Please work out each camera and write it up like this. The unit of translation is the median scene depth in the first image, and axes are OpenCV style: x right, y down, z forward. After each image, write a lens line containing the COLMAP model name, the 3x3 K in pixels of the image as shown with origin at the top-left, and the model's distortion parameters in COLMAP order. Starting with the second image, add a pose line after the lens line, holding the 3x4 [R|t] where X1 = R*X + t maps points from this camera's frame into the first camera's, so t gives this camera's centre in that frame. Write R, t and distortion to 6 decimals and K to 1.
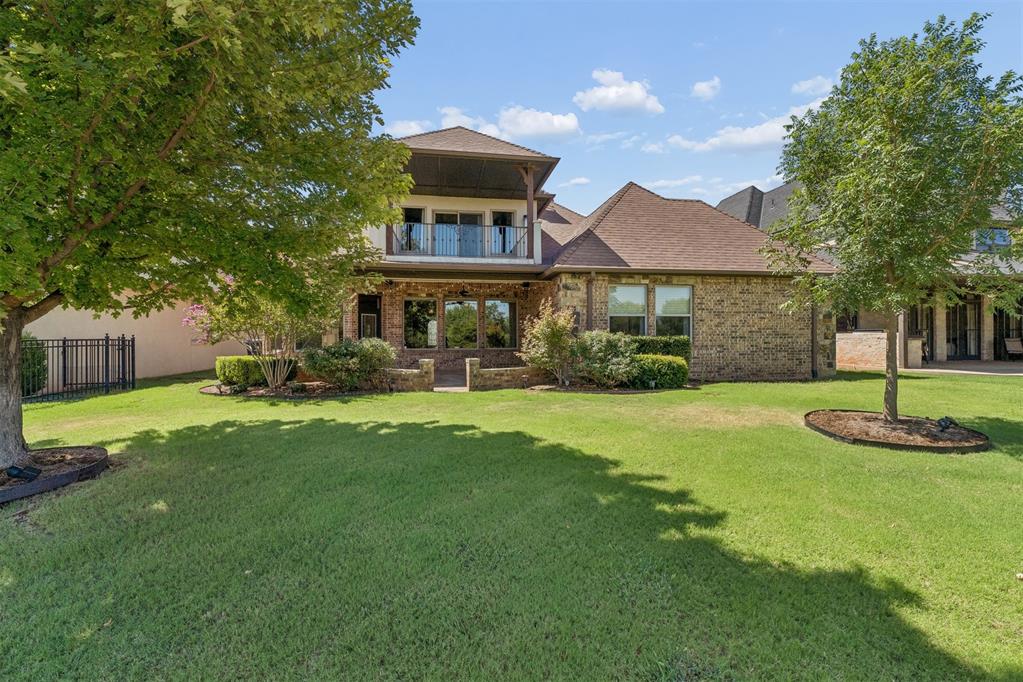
lens RADIAL K [[430.8, 0, 508.8], [0, 430.8, 336.5], [0, 0, 1]] dist [0.010396, -0.000024]
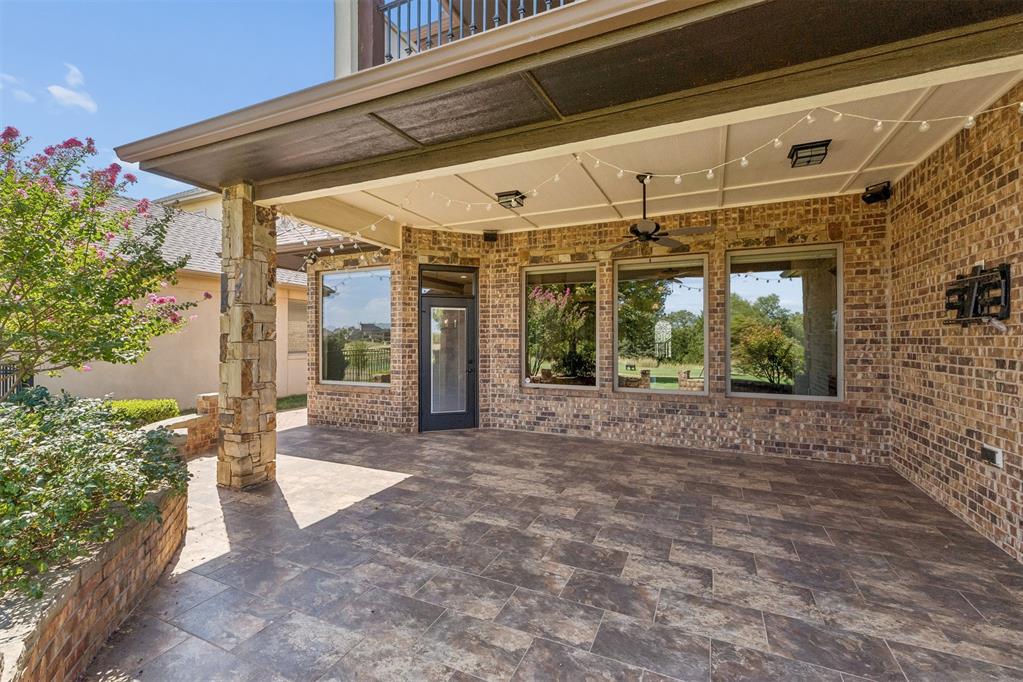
lens RADIAL K [[430.8, 0, 515.0], [0, 430.8, 336.2], [0, 0, 1]] dist [0.010396, -0.000024]
pose [[0.840631, -0.005448, -0.541581, -0.010869], [0.002321, 0.999976, -0.006457, -0.017207], [0.541604, 0.004171, 0.840624, 0.621461]]
